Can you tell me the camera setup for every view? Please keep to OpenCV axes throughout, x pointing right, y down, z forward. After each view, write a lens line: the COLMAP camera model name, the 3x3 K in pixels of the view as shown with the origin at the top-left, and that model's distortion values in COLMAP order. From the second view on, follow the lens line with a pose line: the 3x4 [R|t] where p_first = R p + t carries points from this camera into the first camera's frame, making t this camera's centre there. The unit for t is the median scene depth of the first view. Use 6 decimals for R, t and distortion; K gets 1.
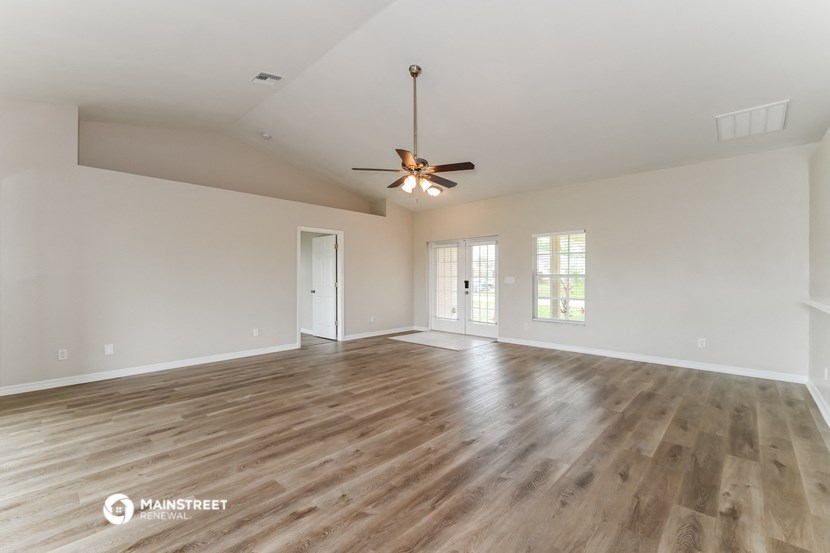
lens RADIAL K [[356.9, 0, 418.0], [0, 356.9, 277.8], [0, 0, 1]] dist [-0.001068, -0.001868]
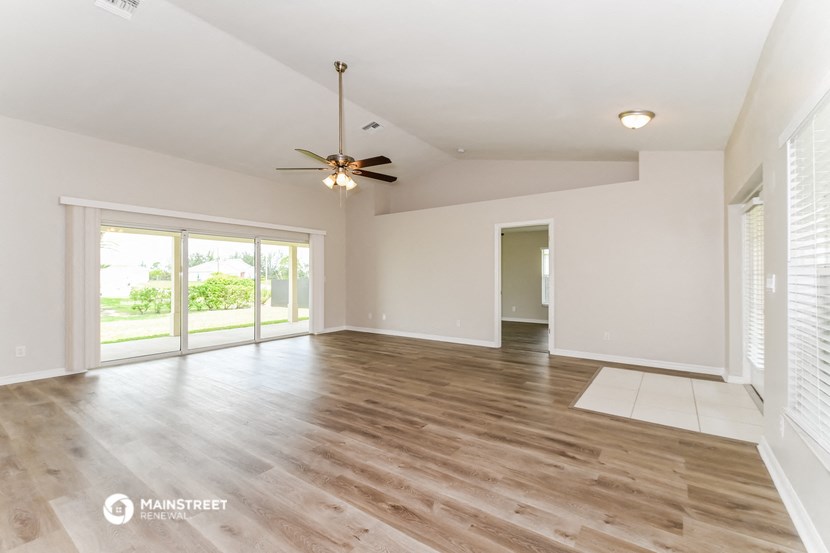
lens RADIAL K [[356.9, 0, 416.7], [0, 356.9, 275.6], [0, 0, 1]] dist [-0.001068, -0.001868]
pose [[0.126340, -0.002148, -0.991985, 1.006537], [0.006702, 0.999977, -0.001311, 0.005656], [0.991964, -0.006482, 0.126352, 1.118574]]
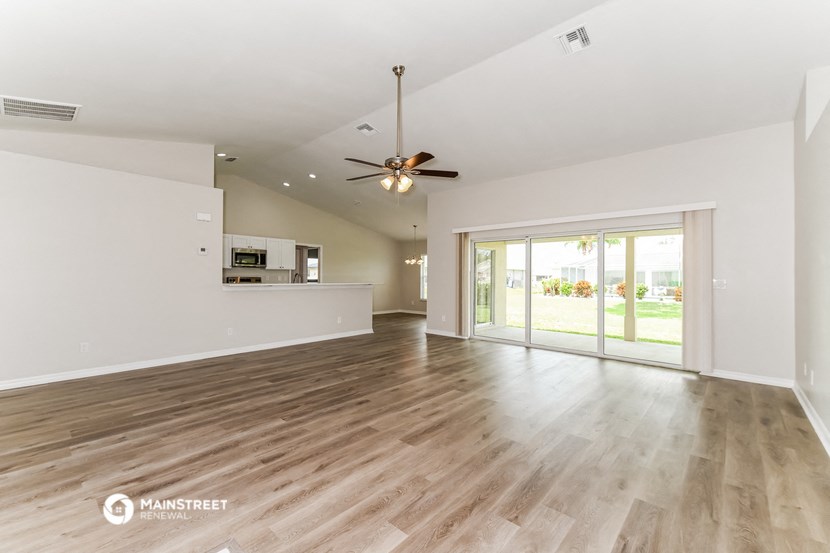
lens RADIAL K [[356.9, 0, 414.0], [0, 356.9, 276.4], [0, 0, 1]] dist [-0.001068, -0.001868]
pose [[-0.999796, -0.011748, -0.016455, -0.037984], [-0.011683, 0.999924, -0.004043, 0.005063], [0.016501, -0.003850, -0.999856, 2.047423]]
